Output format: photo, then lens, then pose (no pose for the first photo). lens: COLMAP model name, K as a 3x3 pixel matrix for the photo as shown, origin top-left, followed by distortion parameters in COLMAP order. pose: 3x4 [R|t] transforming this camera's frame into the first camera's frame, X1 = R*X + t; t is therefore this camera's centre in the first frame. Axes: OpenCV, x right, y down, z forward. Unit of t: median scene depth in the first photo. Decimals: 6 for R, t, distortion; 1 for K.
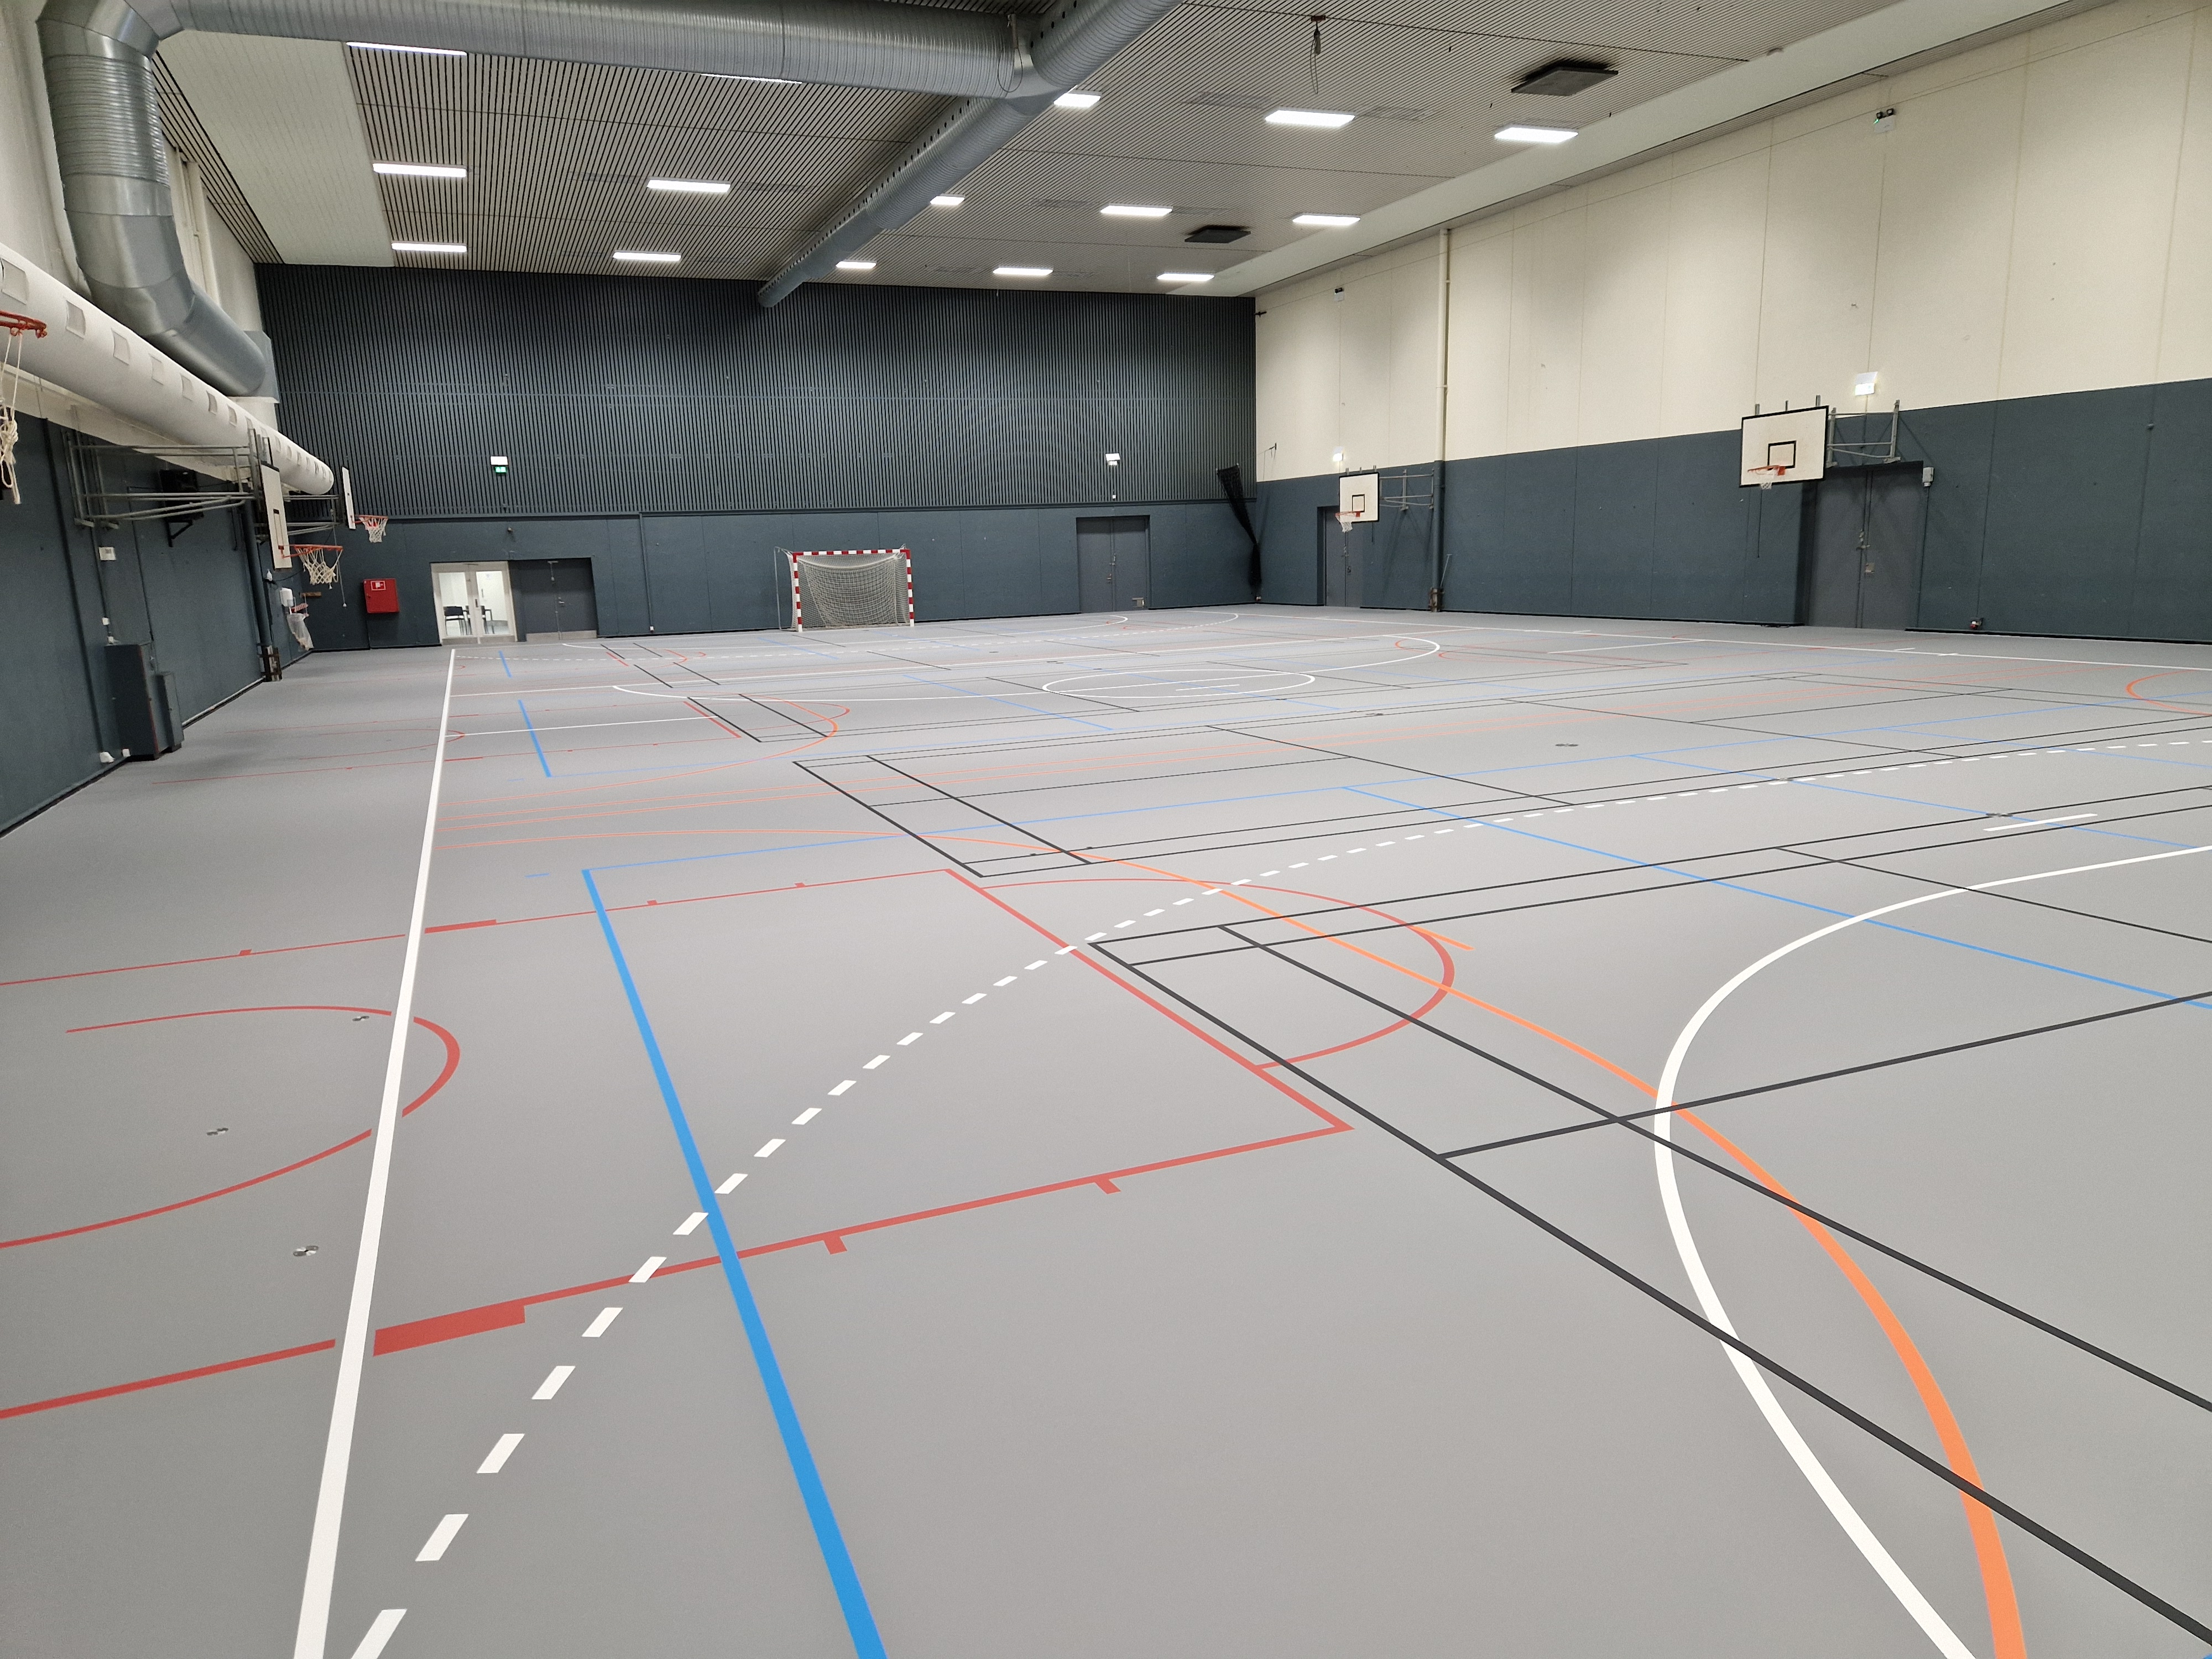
lens RADIAL K [[1492.7, 0, 1091.2], [0, 1492.7, 829.8], [0, 0, 1]] dist [0.079524, -0.001640]
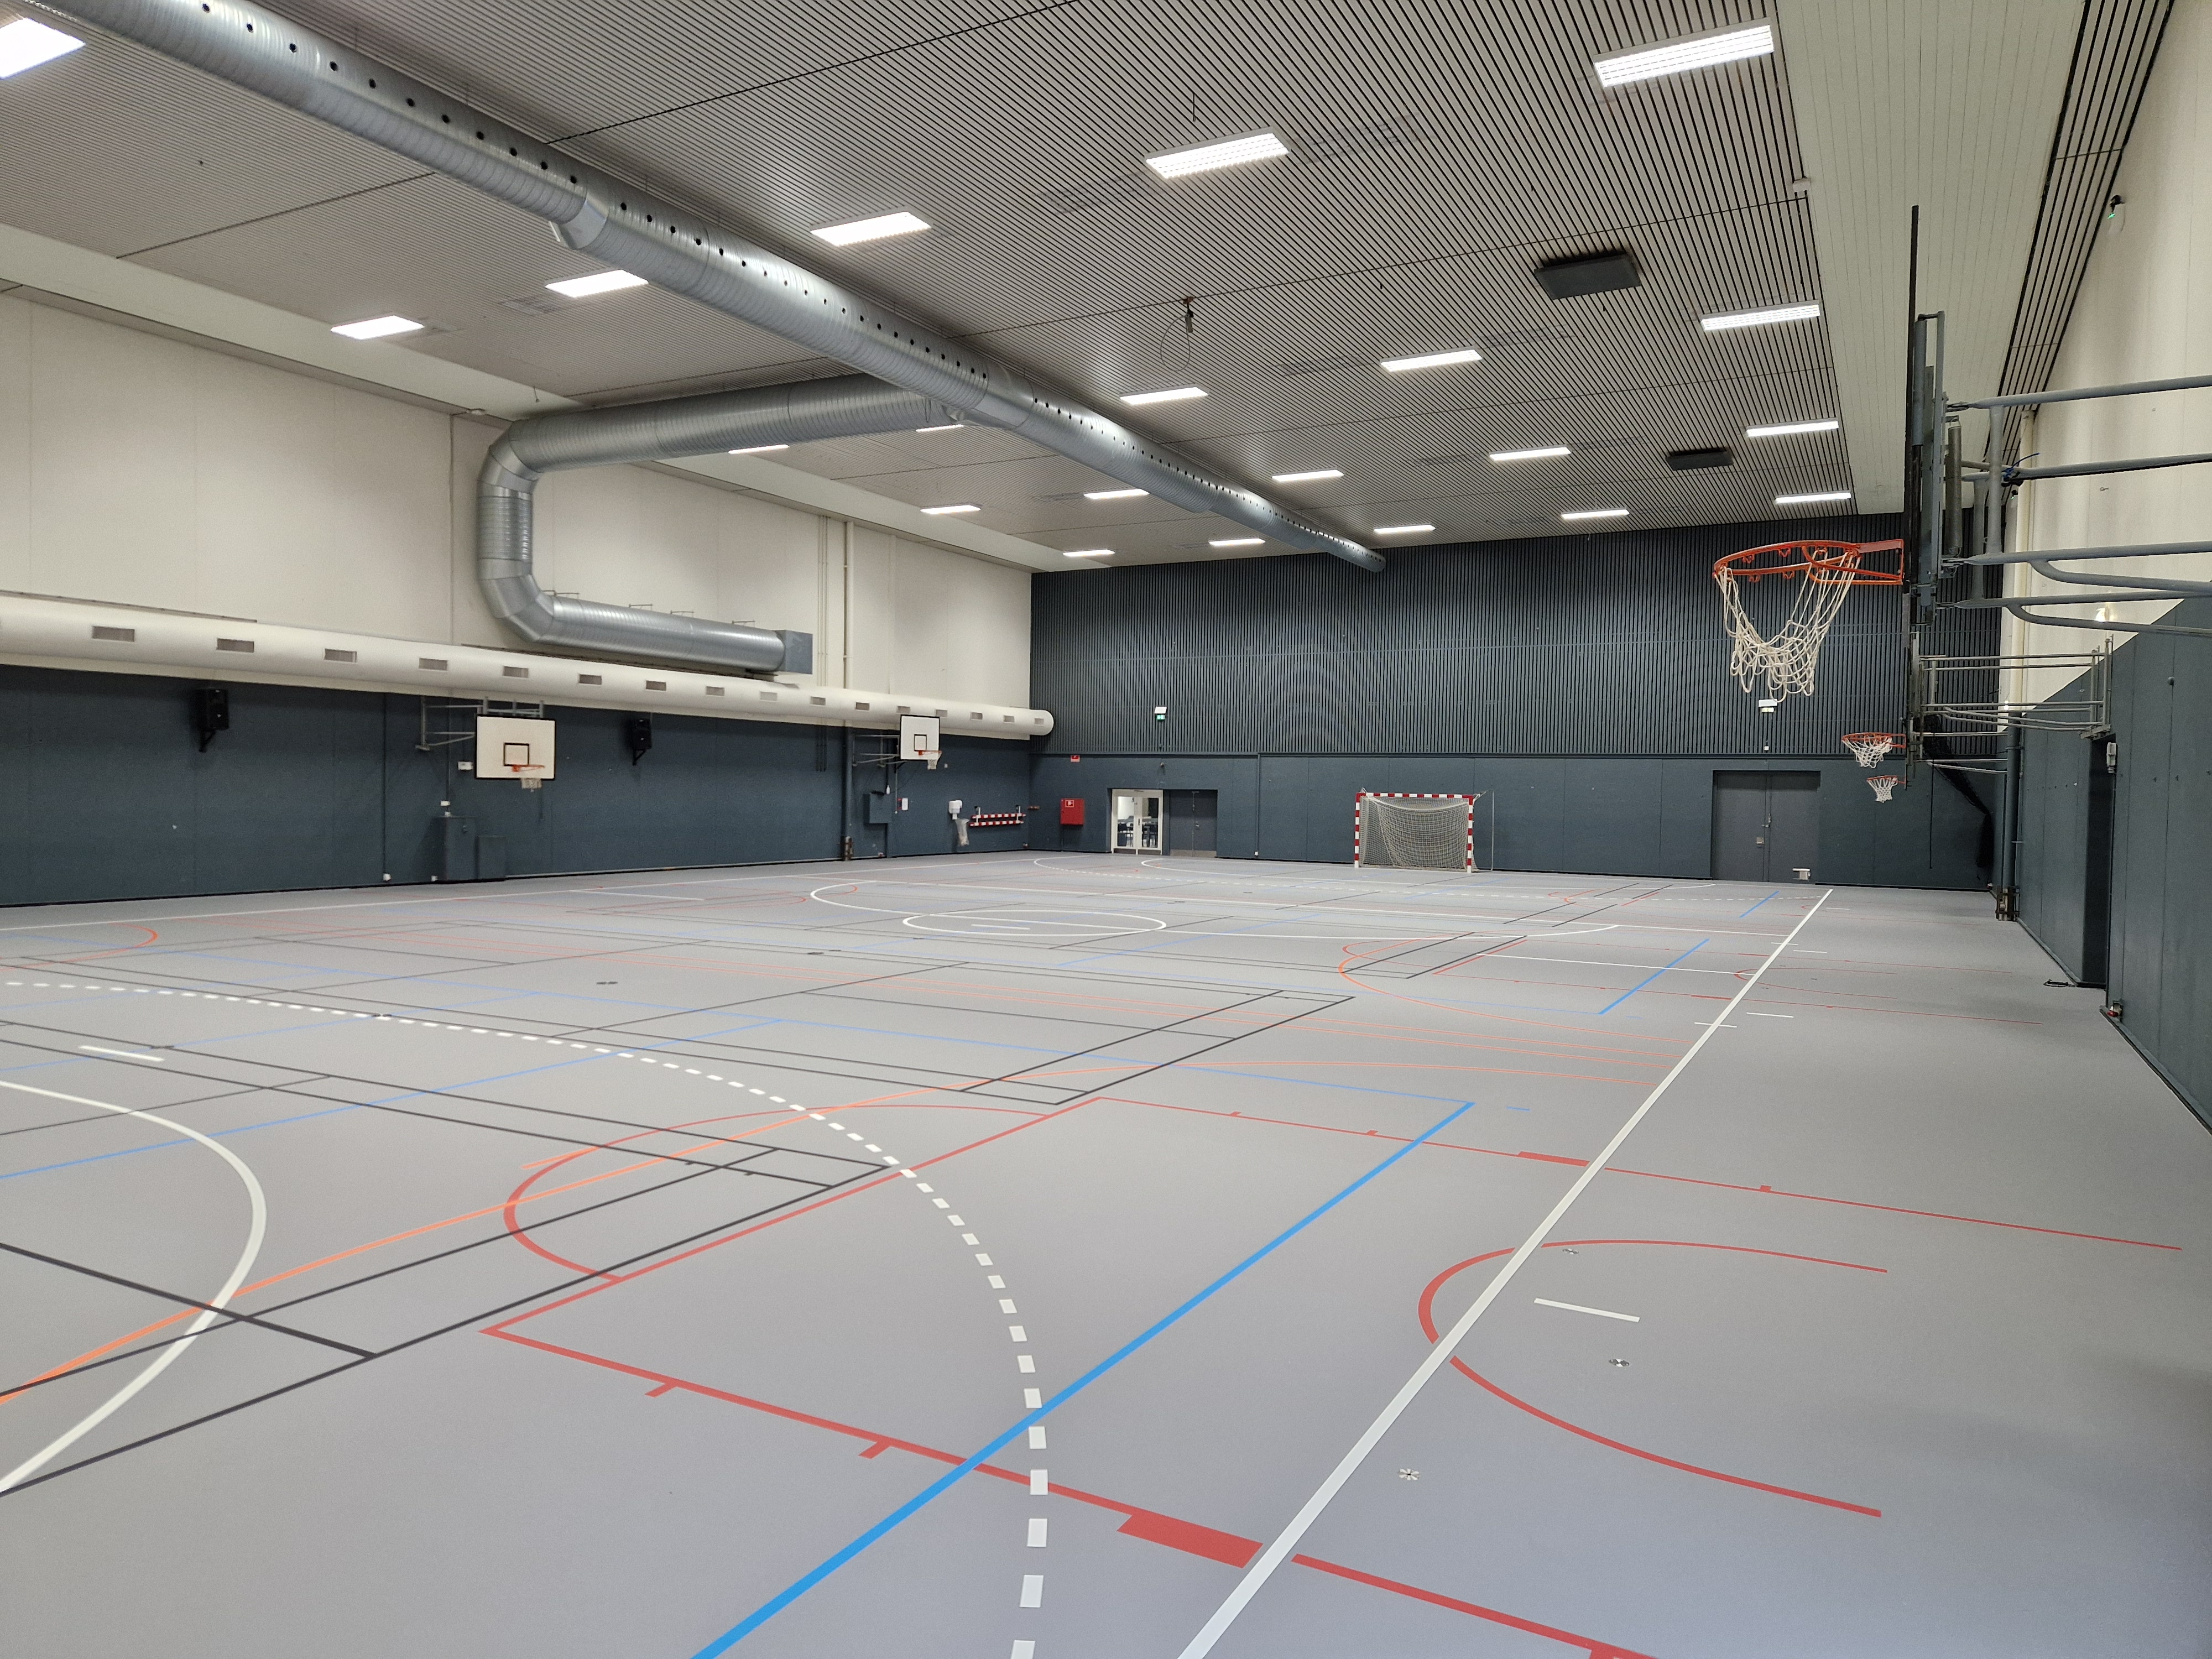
lens RADIAL K [[1492.7, 0, 1091.2], [0, 1492.7, 829.8], [0, 0, 1]] dist [0.079524, -0.001640]
pose [[0.633737, 0.070268, -0.770350, 0.487953], [-0.187036, 0.980236, -0.064454, -0.056945], [0.750596, 0.184930, 0.634355, 0.201828]]
